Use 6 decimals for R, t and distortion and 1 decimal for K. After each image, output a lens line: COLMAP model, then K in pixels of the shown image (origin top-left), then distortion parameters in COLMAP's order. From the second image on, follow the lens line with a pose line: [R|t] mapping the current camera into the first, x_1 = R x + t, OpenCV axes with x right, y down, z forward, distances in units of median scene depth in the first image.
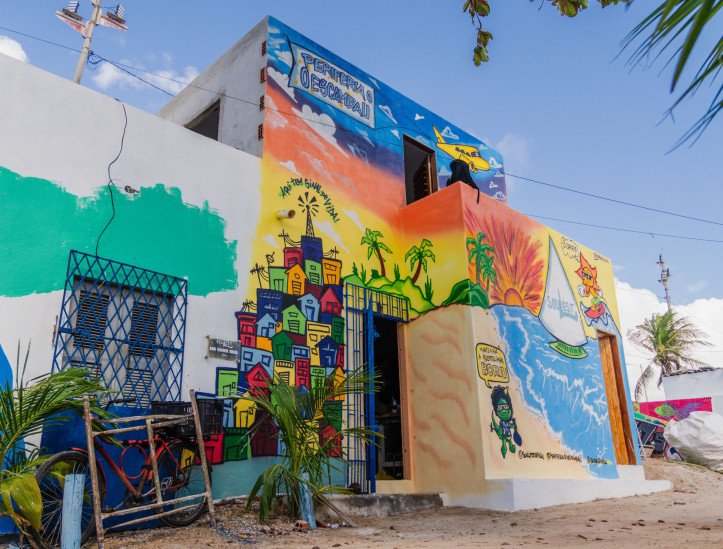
lens RADIAL K [[639.1, 0, 361.5], [0, 639.1, 274.5], [0, 0, 1]] dist [0.013209, 0.025658]
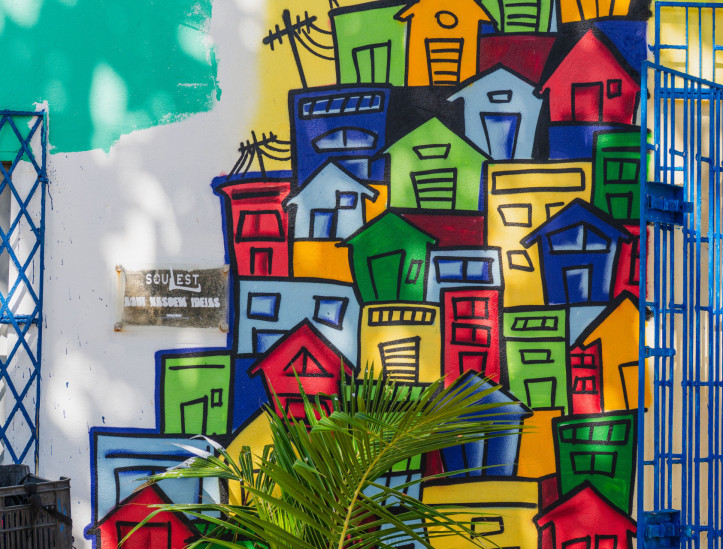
lens RADIAL K [[639.1, 0, 361.5], [0, 639.1, 274.5], [0, 0, 1]] dist [0.013209, 0.025658]
pose [[0.739888, 0.009300, -0.672665, 0.077145], [0.195914, 0.953585, 0.228677, 0.041100], [0.643570, -0.300980, 0.703725, 0.727510]]
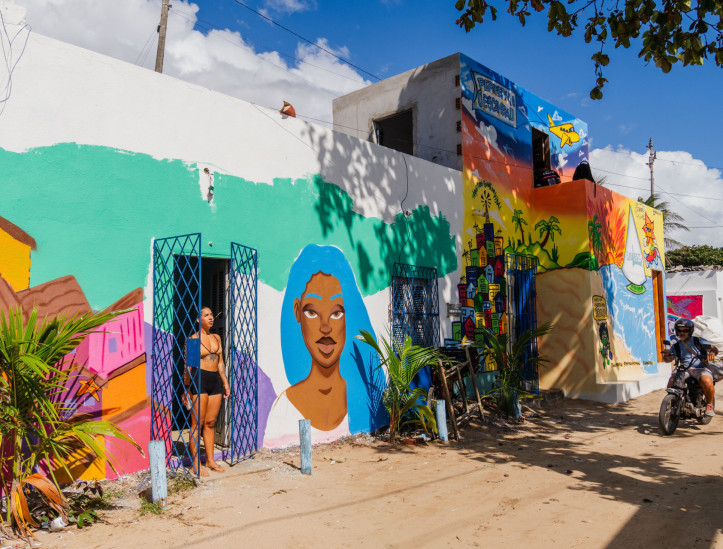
lens RADIAL K [[639.1, 0, 361.5], [0, 639.1, 274.5], [0, 0, 1]] dist [0.013209, 0.025658]
pose [[0.998295, 0.014309, 0.056596, -0.470737], [-0.027026, 0.972625, 0.230805, -0.288509], [-0.051744, -0.231941, 0.971353, -0.446143]]
